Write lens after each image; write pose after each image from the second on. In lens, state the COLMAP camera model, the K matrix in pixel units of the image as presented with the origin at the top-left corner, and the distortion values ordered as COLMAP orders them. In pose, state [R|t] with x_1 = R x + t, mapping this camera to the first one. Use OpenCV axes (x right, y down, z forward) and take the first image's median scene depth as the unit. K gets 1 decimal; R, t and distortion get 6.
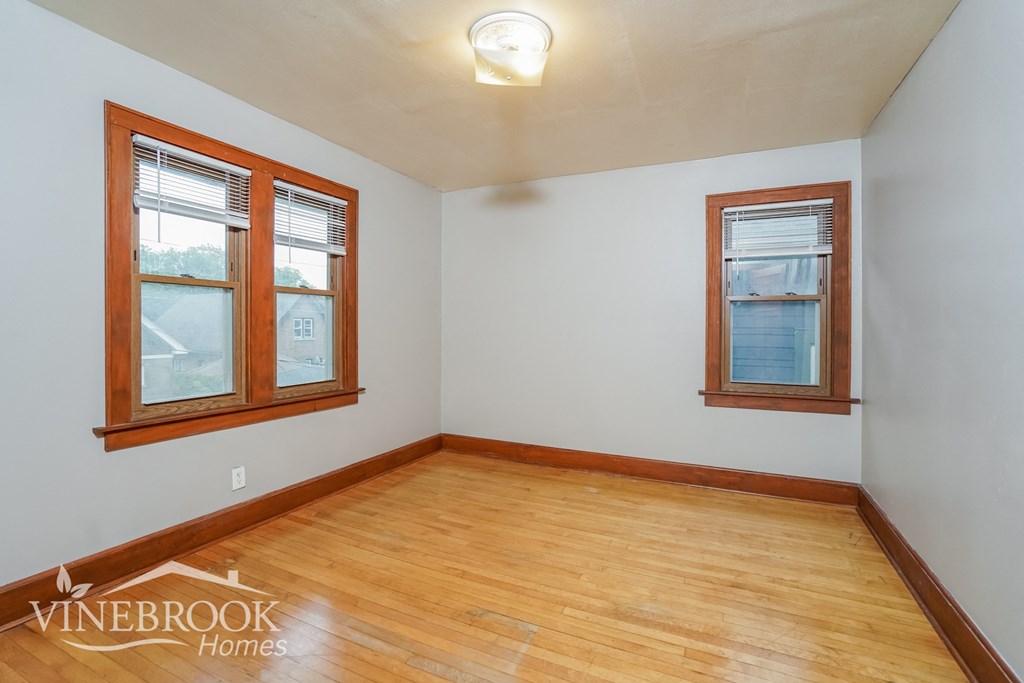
lens RADIAL K [[474.2, 0, 509.4], [0, 474.2, 326.7], [0, 0, 1]] dist [-0.020570, 0.000439]
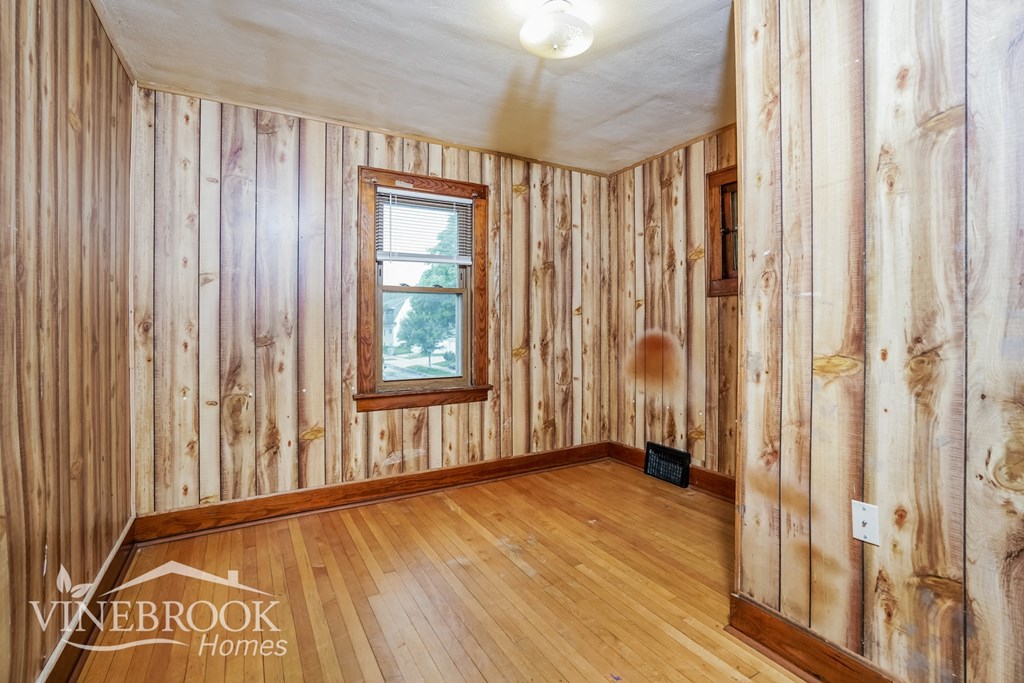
lens RADIAL K [[474.2, 0, 509.4], [0, 474.2, 326.7], [0, 0, 1]] dist [-0.020570, 0.000439]
pose [[0.832344, -0.005737, -0.554230, 0.302653], [0.008798, 0.999957, 0.002863, 0.005759], [0.554190, -0.007259, 0.832359, 0.037385]]
